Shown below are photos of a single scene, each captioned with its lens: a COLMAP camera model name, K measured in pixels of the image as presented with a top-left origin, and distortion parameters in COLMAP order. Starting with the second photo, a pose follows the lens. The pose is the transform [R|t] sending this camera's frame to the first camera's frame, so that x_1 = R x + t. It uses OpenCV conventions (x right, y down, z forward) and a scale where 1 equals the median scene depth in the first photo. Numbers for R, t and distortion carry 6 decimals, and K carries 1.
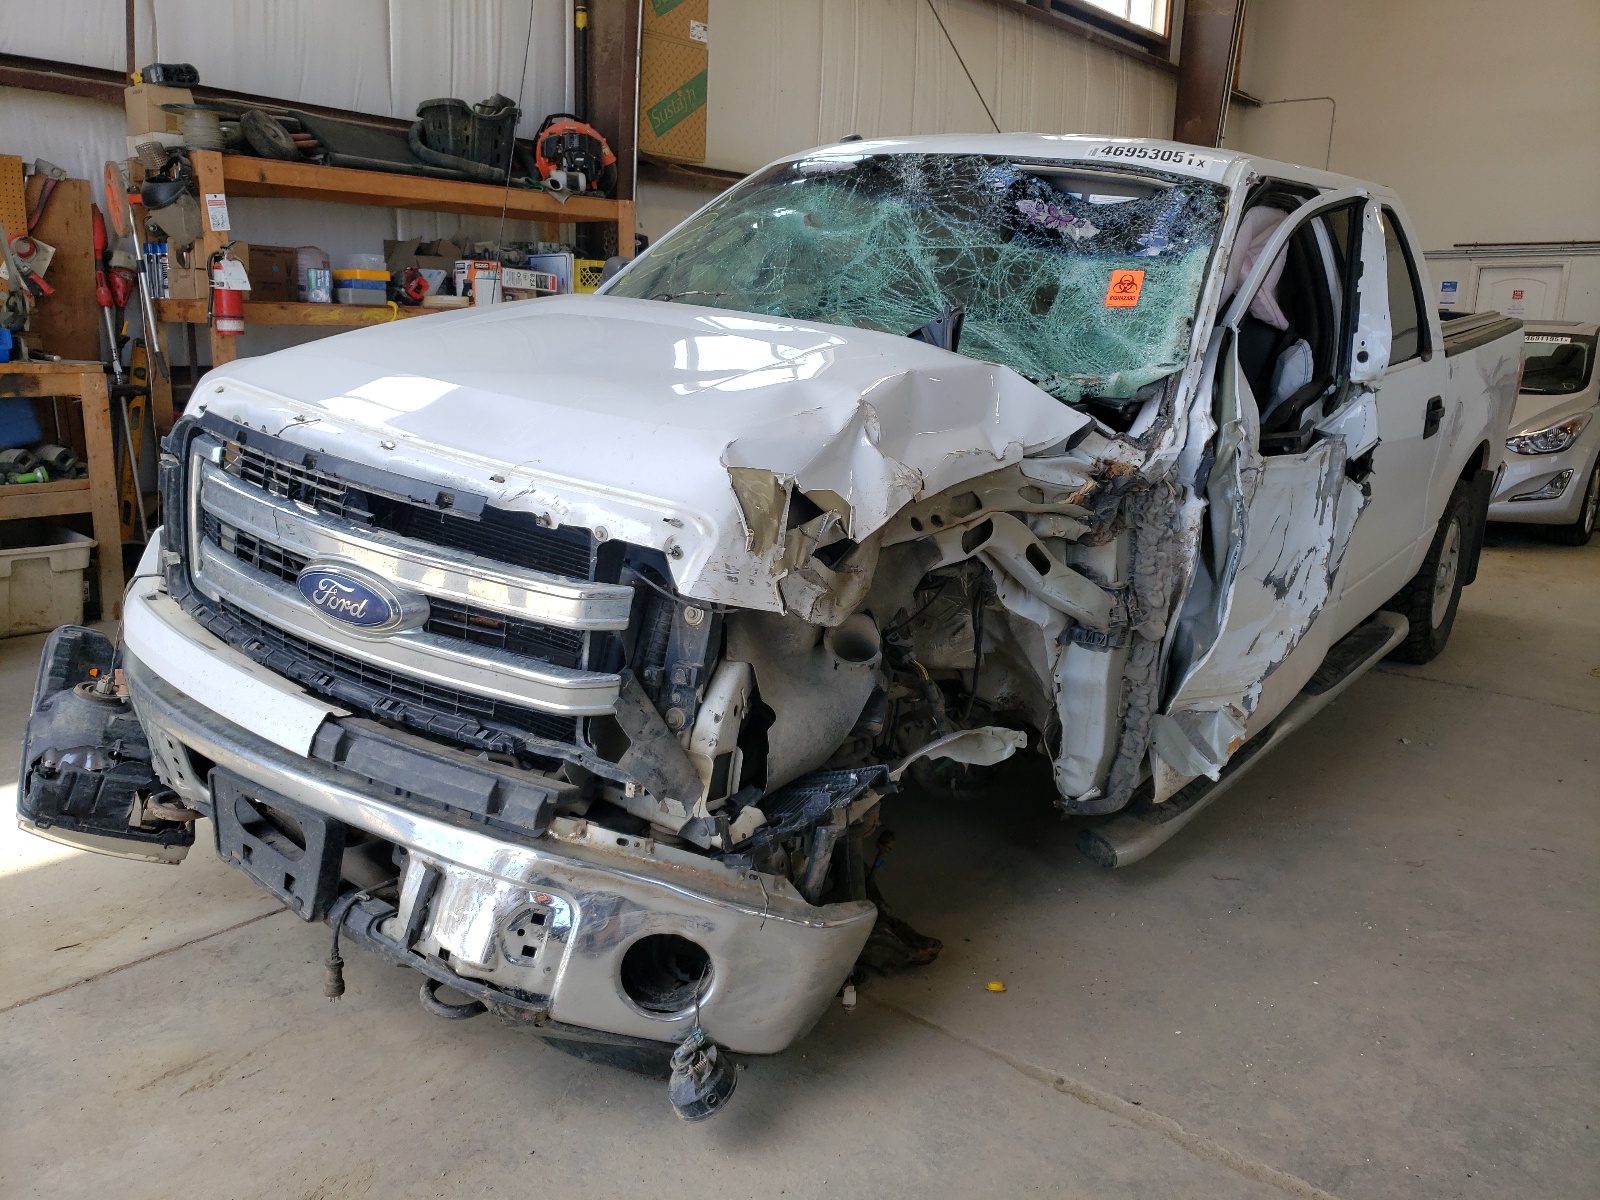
lens RADIAL K [[1253.8, 0, 800.0], [0, 1253.8, 600.0], [0, 0, 1]] dist [-0.008844, -0.001314]
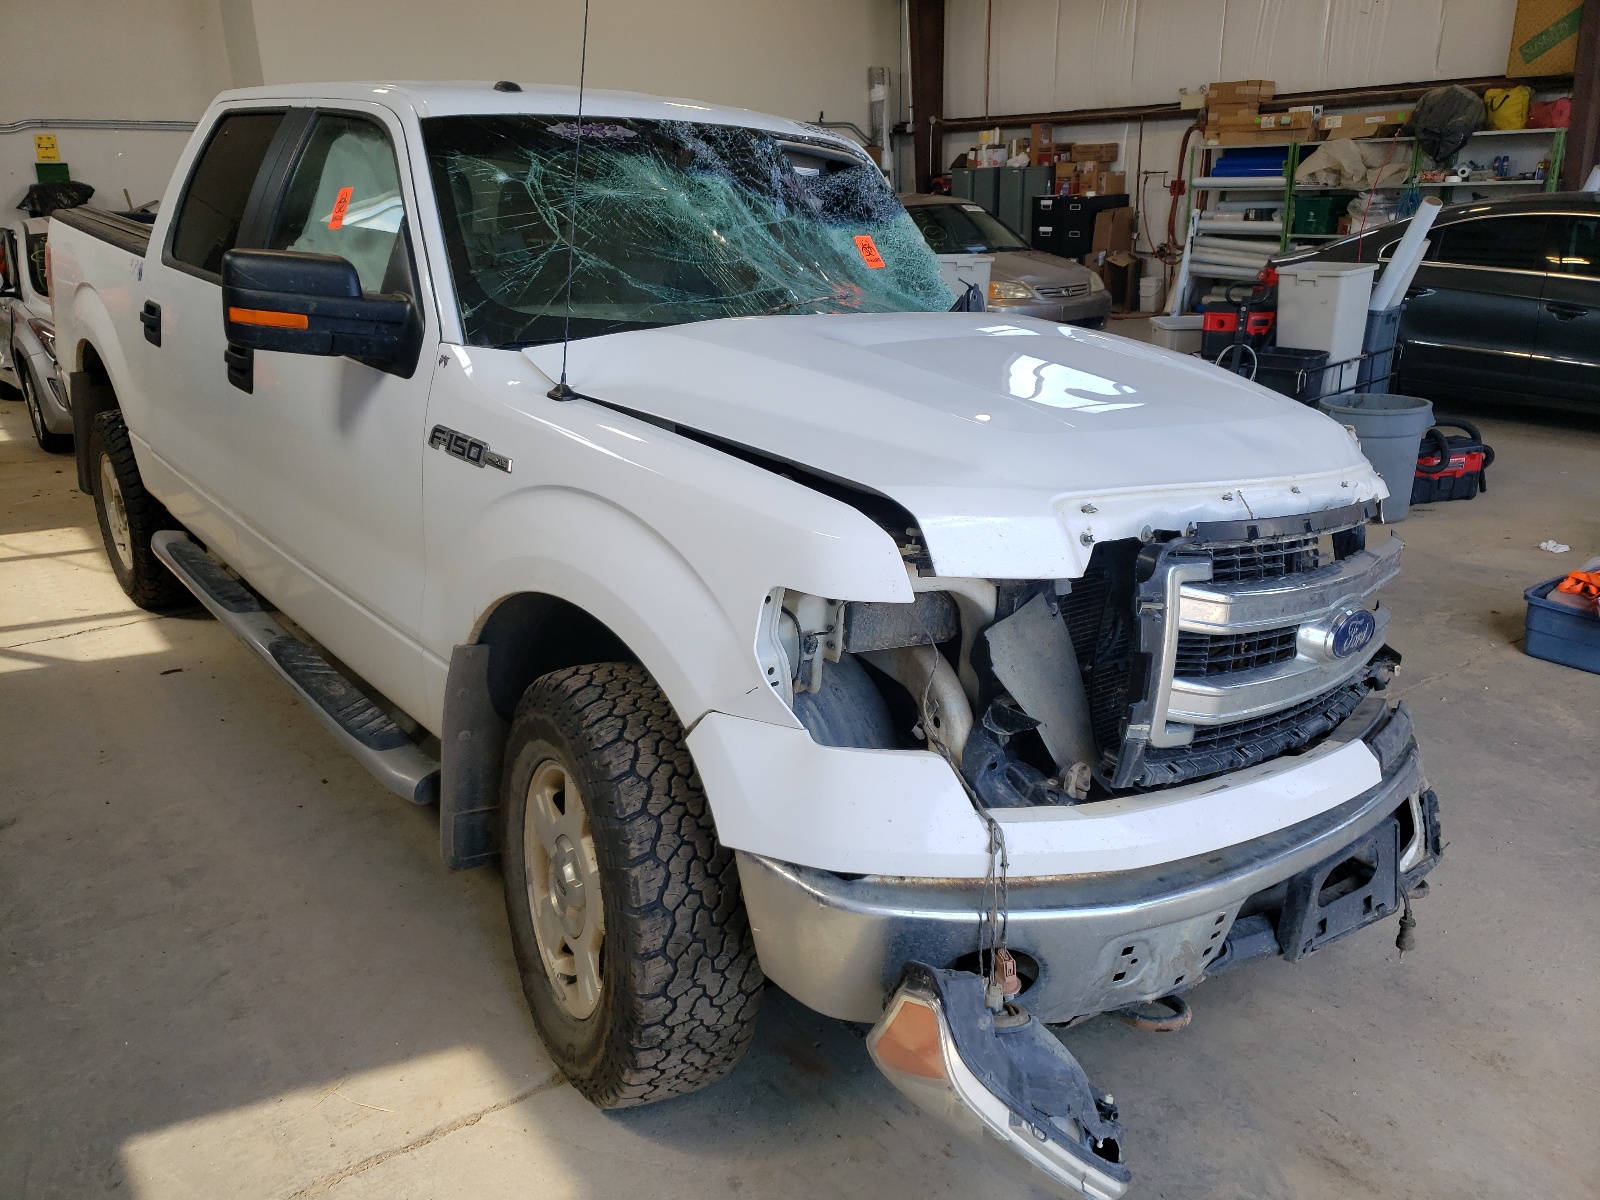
lens RADIAL K [[1253.8, 0, 800.0], [0, 1253.8, 600.0], [0, 0, 1]] dist [-0.008844, -0.001314]
pose [[0.227972, -0.337847, 0.913175, -0.913523], [0.239546, 0.928505, 0.283717, -0.283301], [-0.943741, 0.154068, 0.292603, 0.736034]]
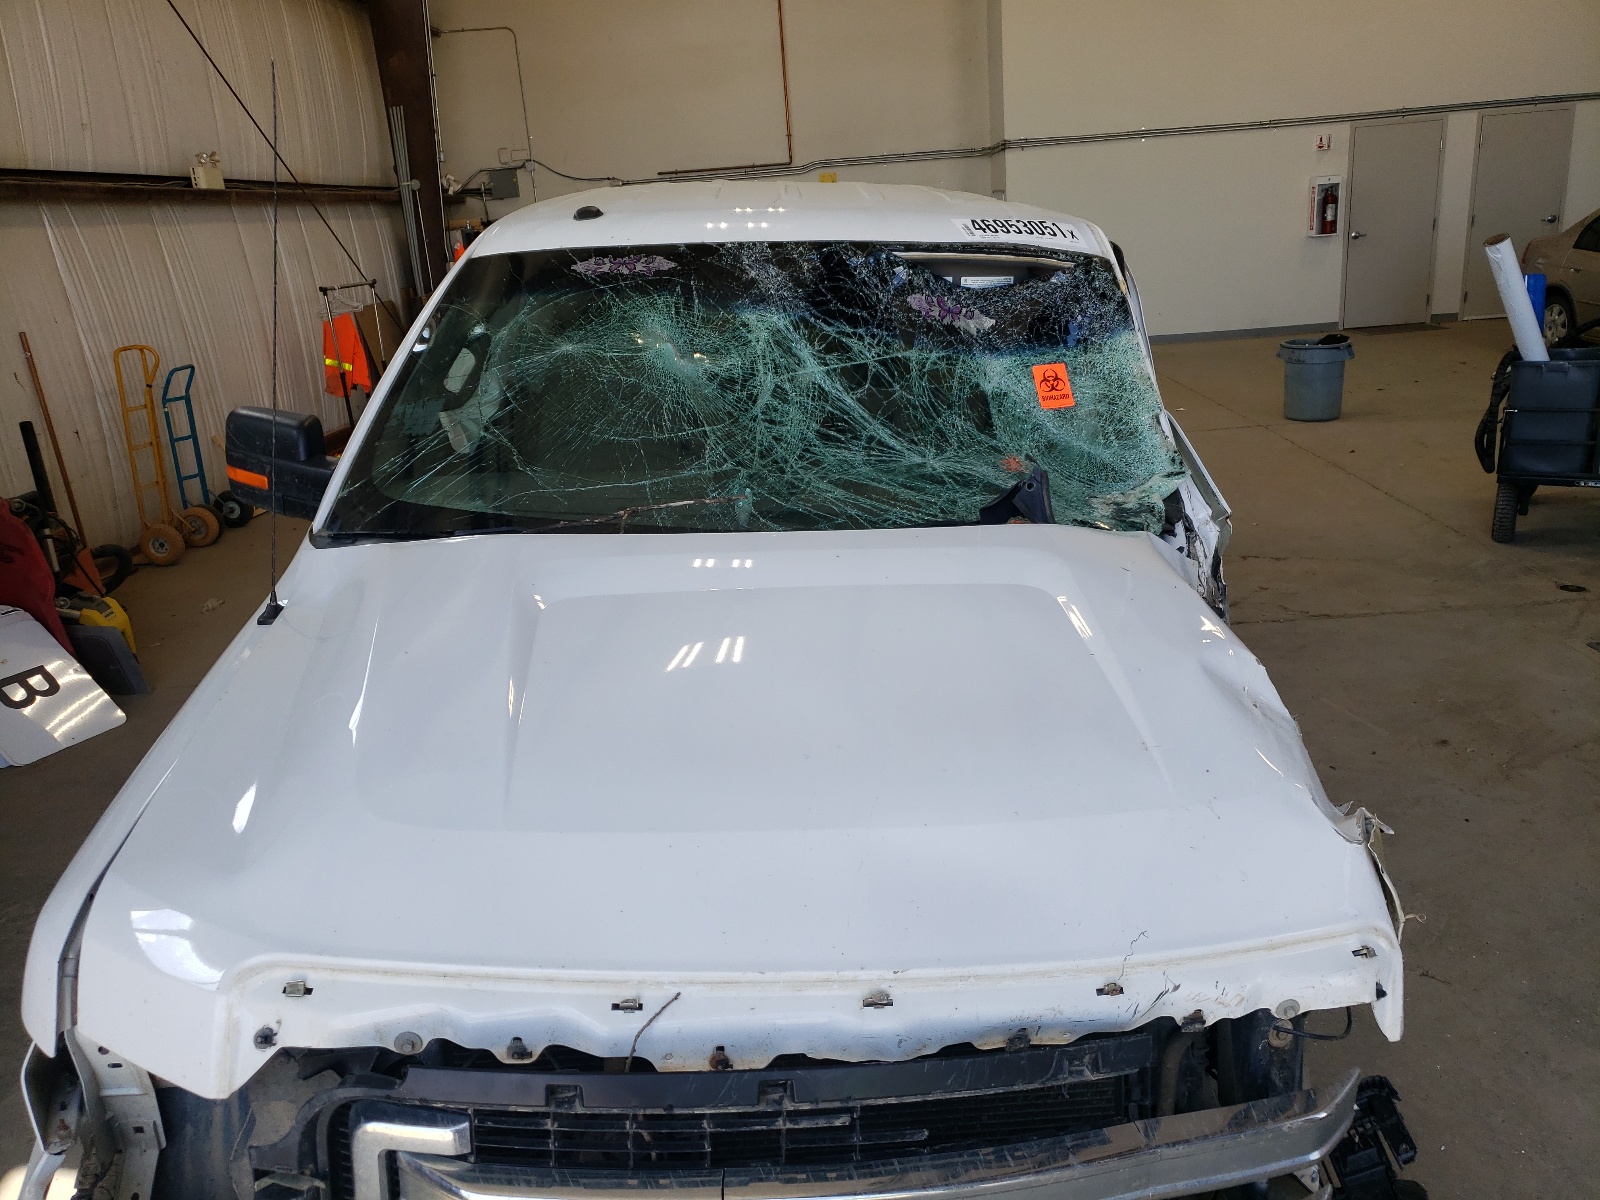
lens RADIAL K [[1256.4, 0, 800.0], [0, 1256.4, 600.0], [0, 0, 1]] dist [0.045588, -0.001729]
pose [[0.762683, -0.269371, 0.588009, -0.432627], [0.230813, 0.962638, 0.141612, -0.260202], [-0.604186, 0.027715, 0.796361, 0.379888]]
